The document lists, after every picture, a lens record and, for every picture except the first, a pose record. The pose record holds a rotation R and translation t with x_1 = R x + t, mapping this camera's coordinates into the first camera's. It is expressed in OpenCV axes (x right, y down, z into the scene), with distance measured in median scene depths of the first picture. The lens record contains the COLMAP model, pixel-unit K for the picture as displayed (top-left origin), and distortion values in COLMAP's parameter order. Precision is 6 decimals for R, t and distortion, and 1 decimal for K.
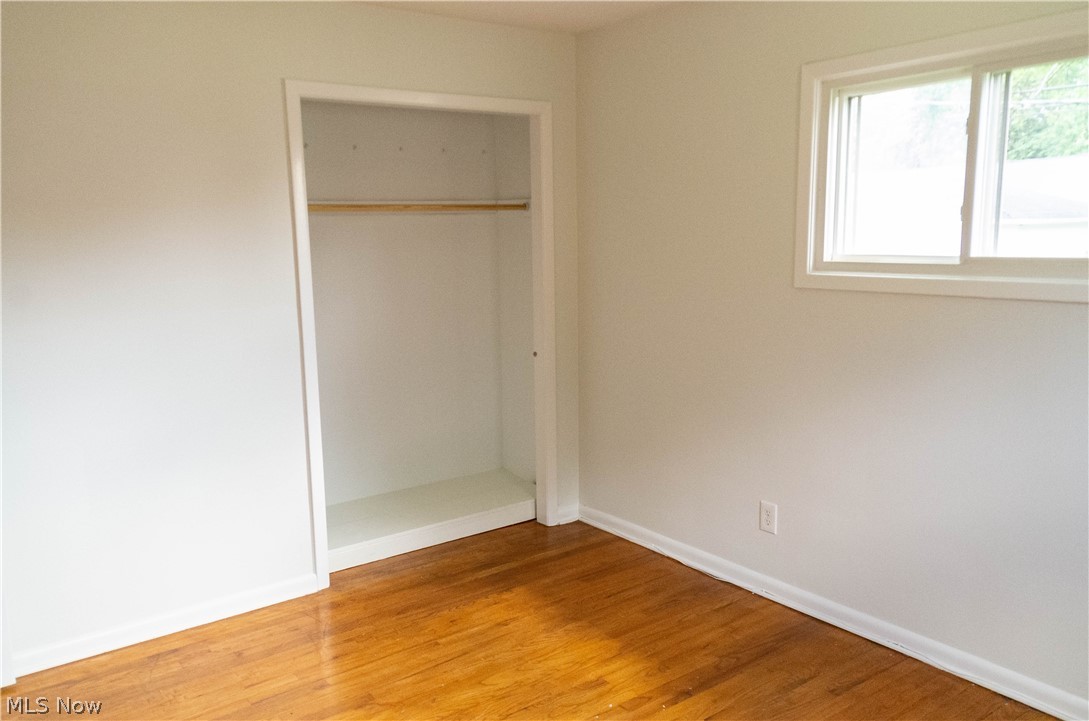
lens RADIAL K [[853.5, 0, 544.5], [0, 853.5, 360.5], [0, 0, 1]] dist [0.010990, 0.004373]
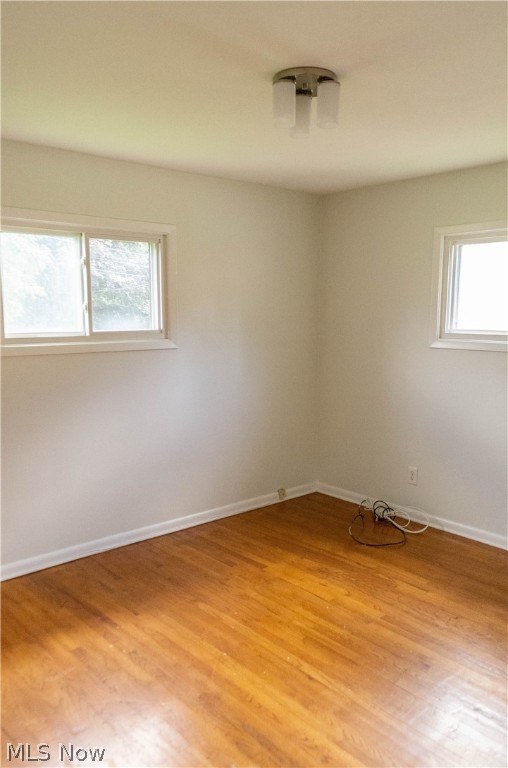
lens RADIAL K [[602.0, 0, 254.0], [0, 602.0, 384.0], [0, 0, 1]] dist [0.010990, 0.004373]
pose [[-0.080555, -0.093499, 0.992355, -0.854700], [0.157776, 0.981843, 0.105316, -0.087908], [-0.984184, 0.165053, -0.064341, 0.722988]]
